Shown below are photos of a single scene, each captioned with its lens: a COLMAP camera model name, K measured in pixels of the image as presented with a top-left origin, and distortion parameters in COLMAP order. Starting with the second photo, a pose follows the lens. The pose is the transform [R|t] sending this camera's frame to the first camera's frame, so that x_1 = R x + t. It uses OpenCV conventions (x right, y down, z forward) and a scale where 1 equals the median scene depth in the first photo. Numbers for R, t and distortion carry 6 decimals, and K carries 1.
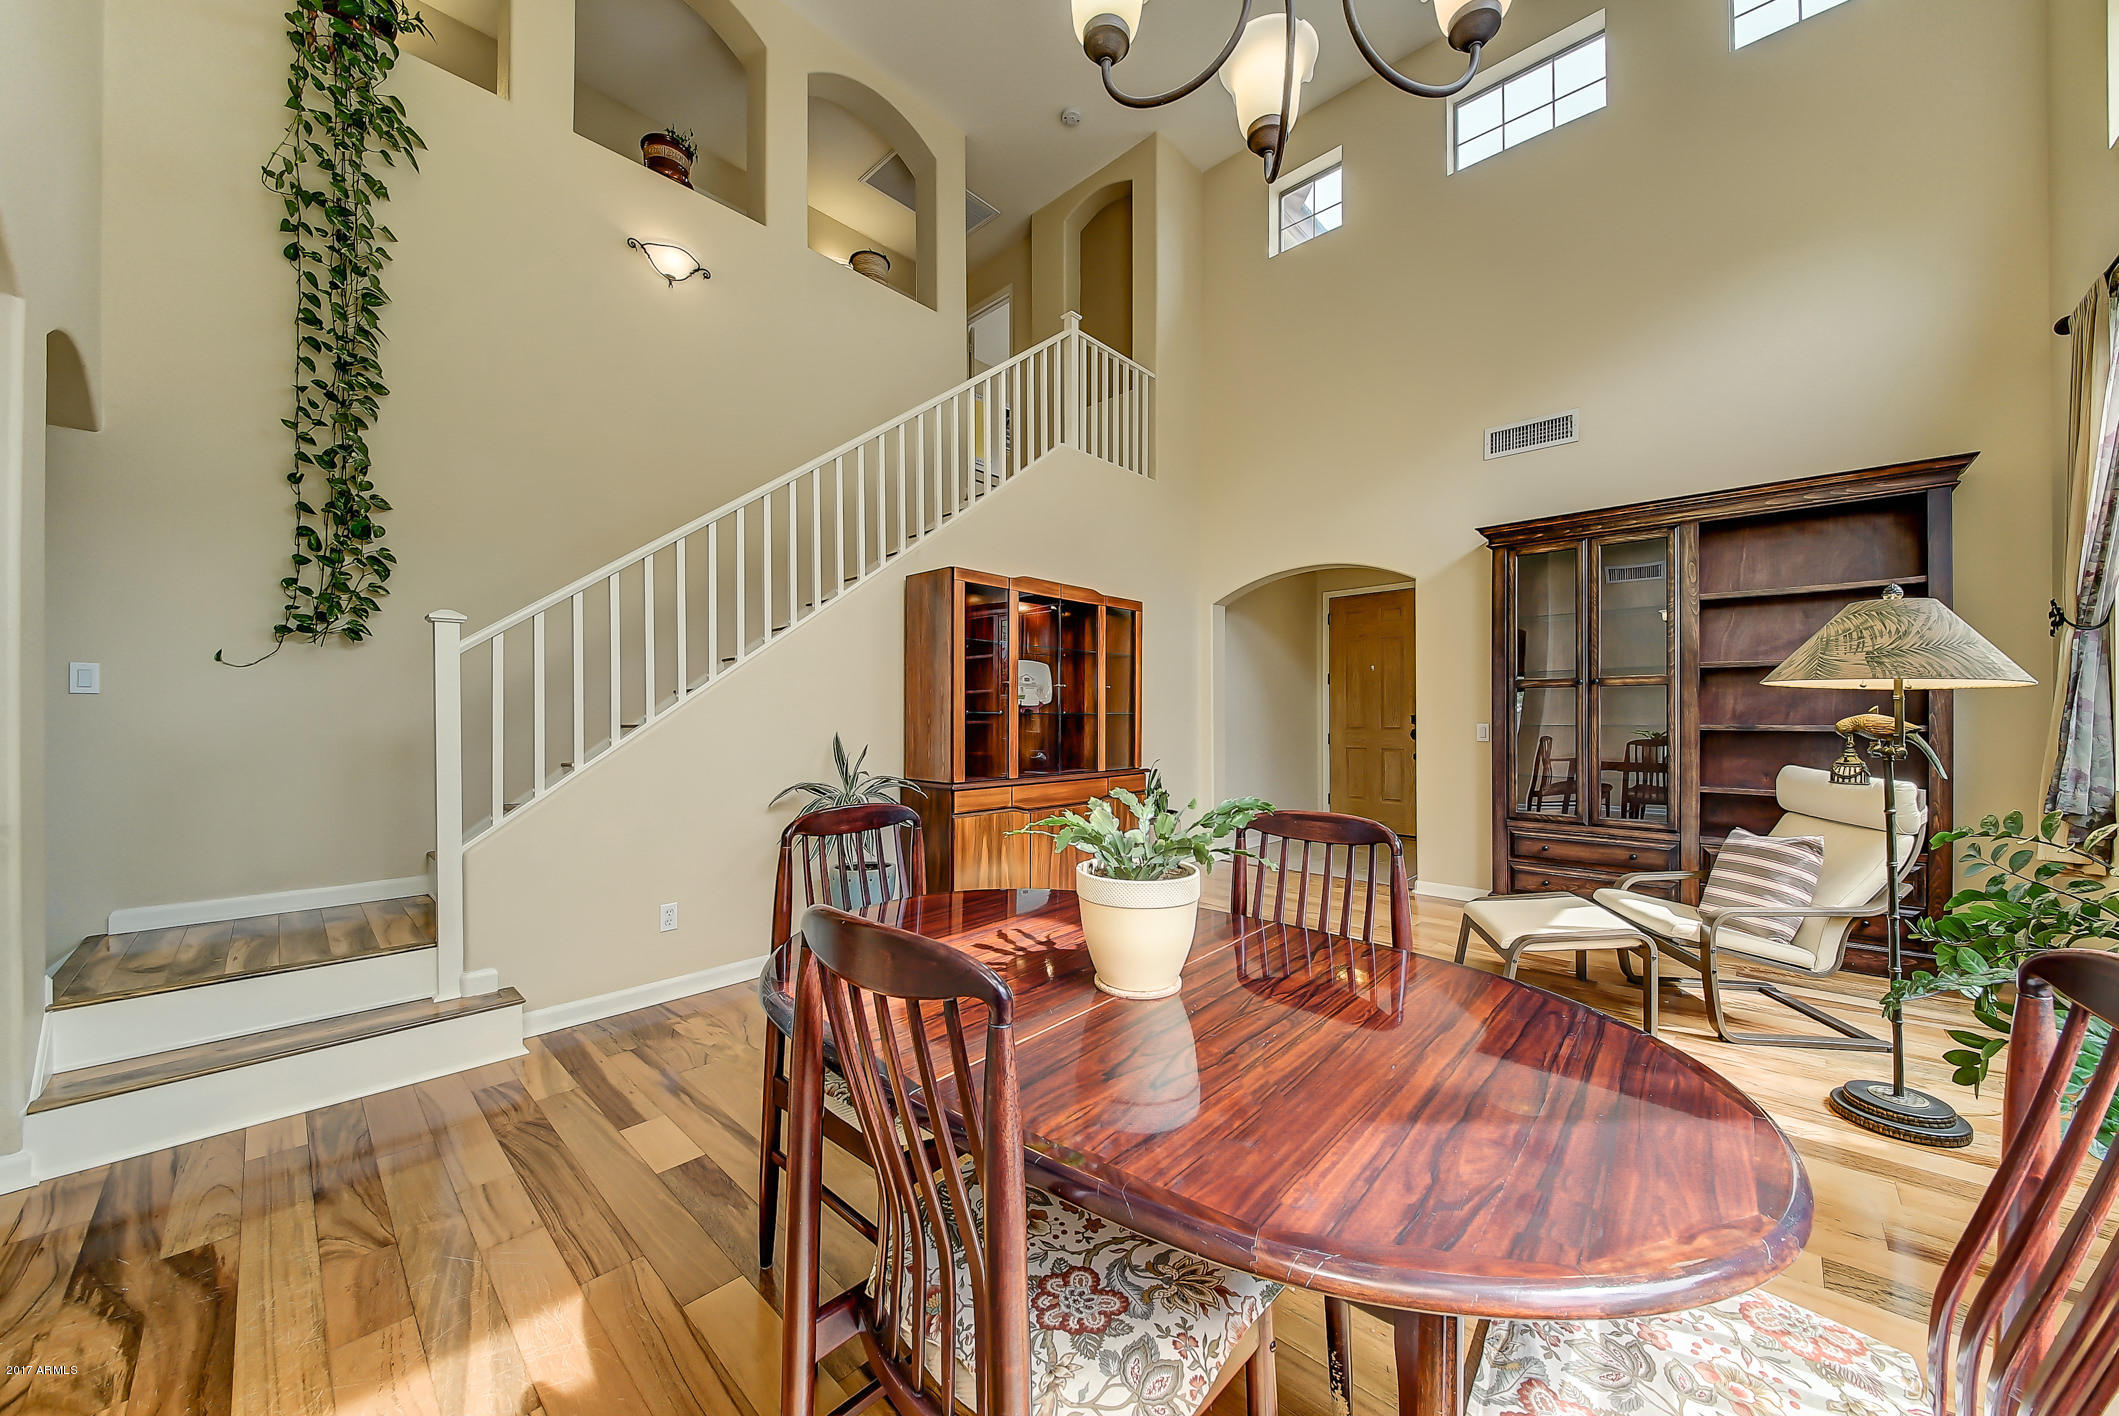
lens RADIAL K [[749.1, 0, 1070.7], [0, 749.1, 717.4], [0, 0, 1]] dist [0.000551, -0.000048]
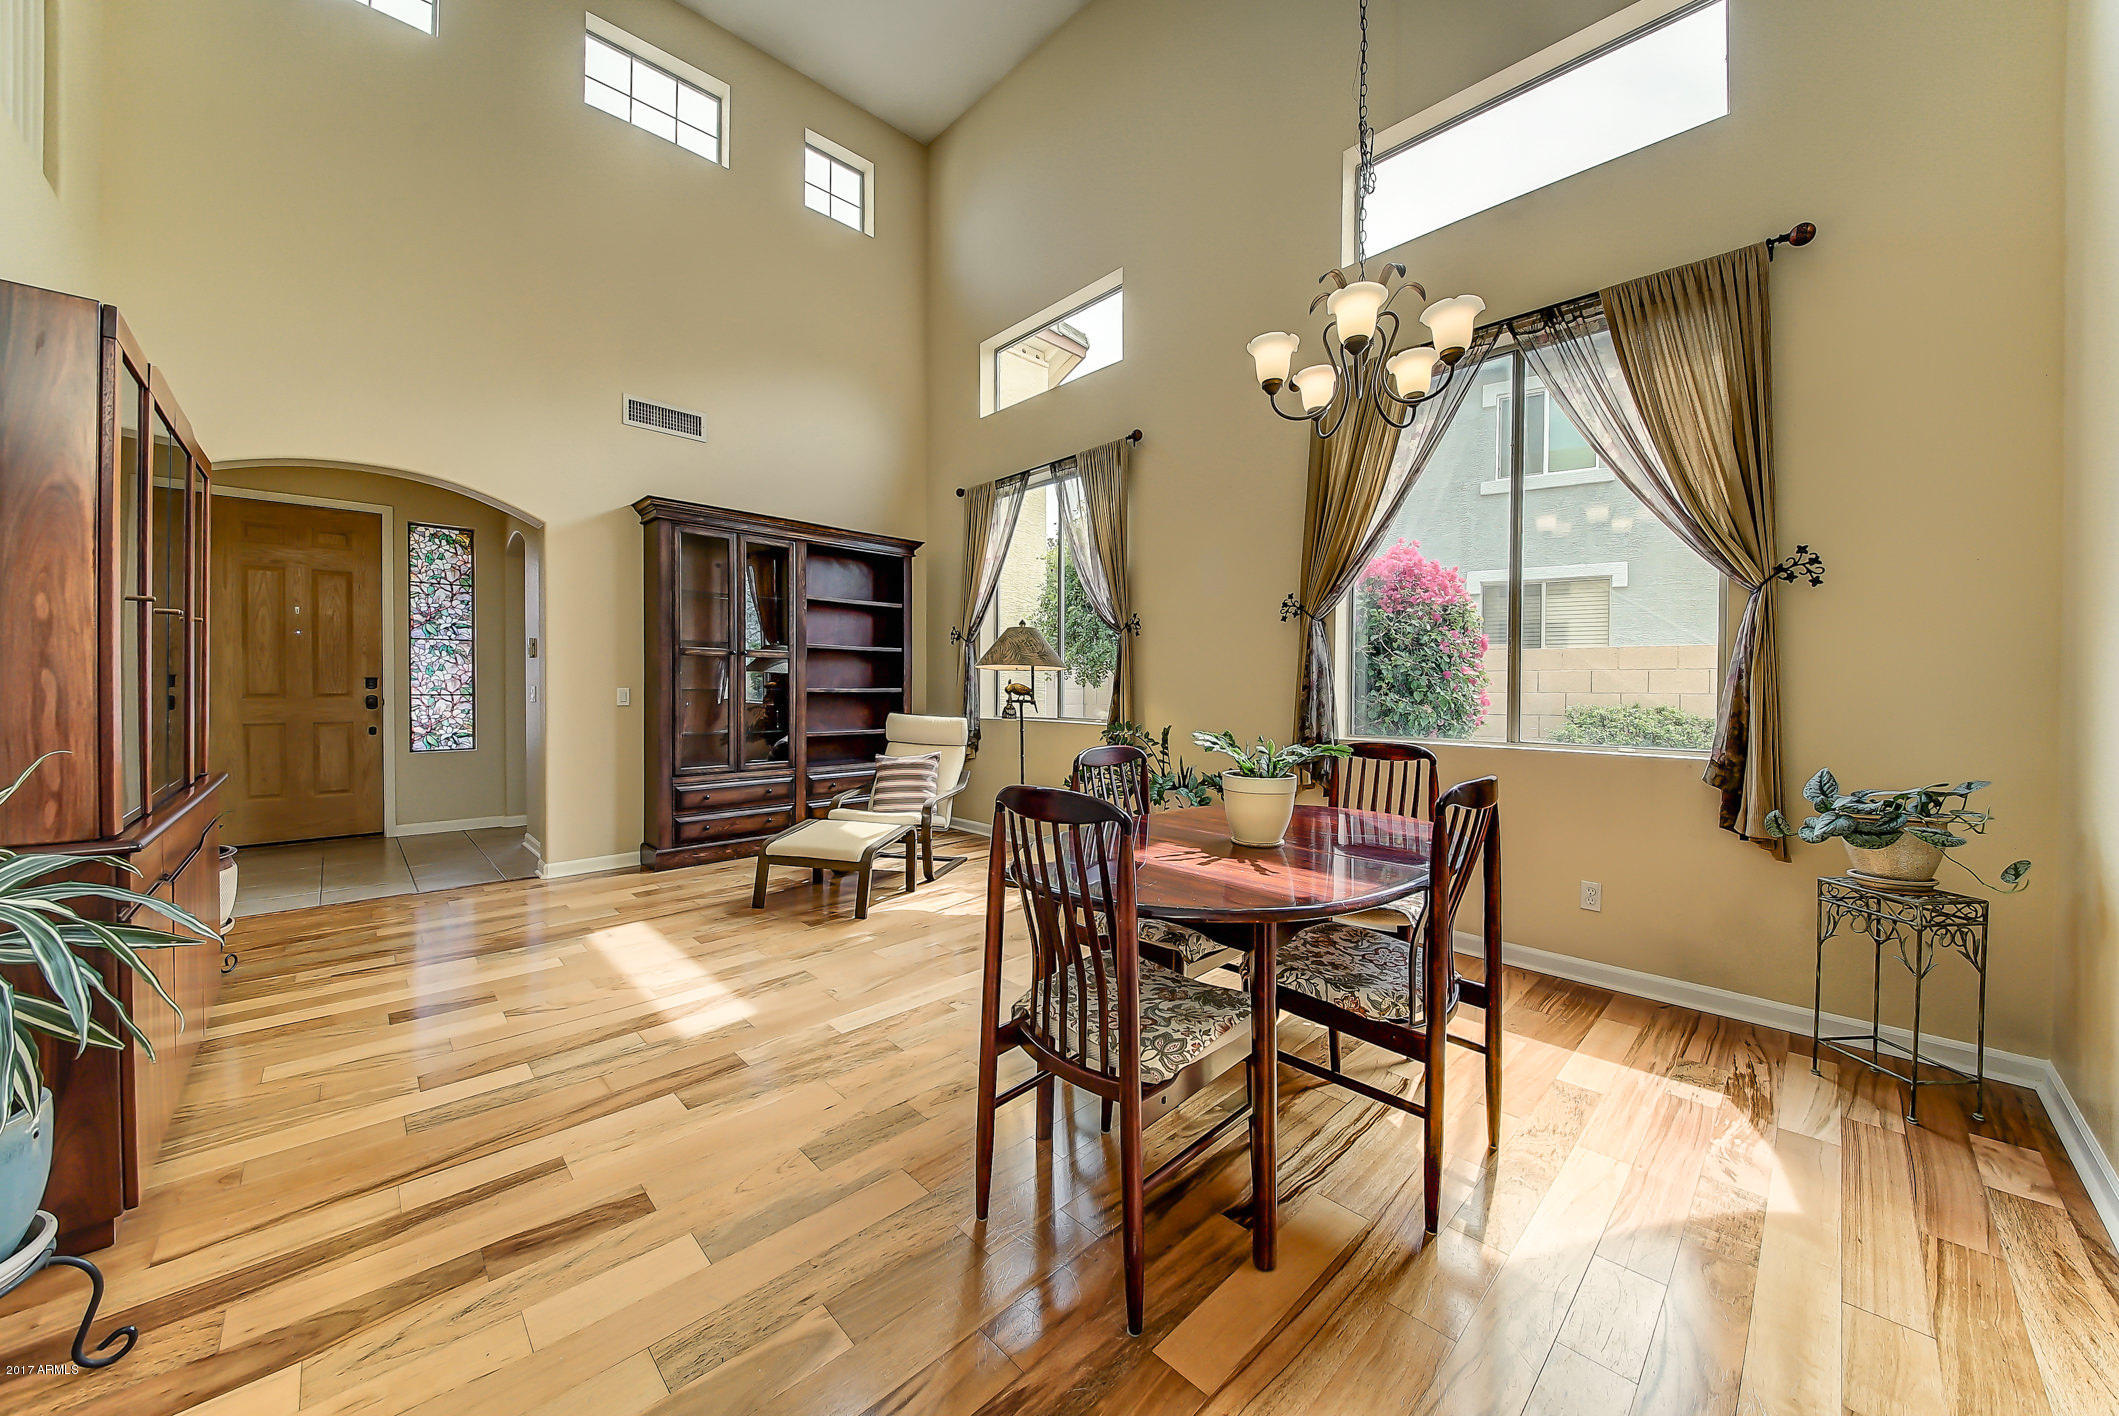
lens RADIAL K [[747.2, 0, 1077.5], [0, 747.2, 696.6], [0, 0, 1]] dist [0.000152, -0.000145]
pose [[0.053469, -0.012261, 0.998494, -0.435879], [-0.007793, 0.999889, 0.012696, 0.003002], [-0.998539, -0.008460, 0.053368, 0.357647]]
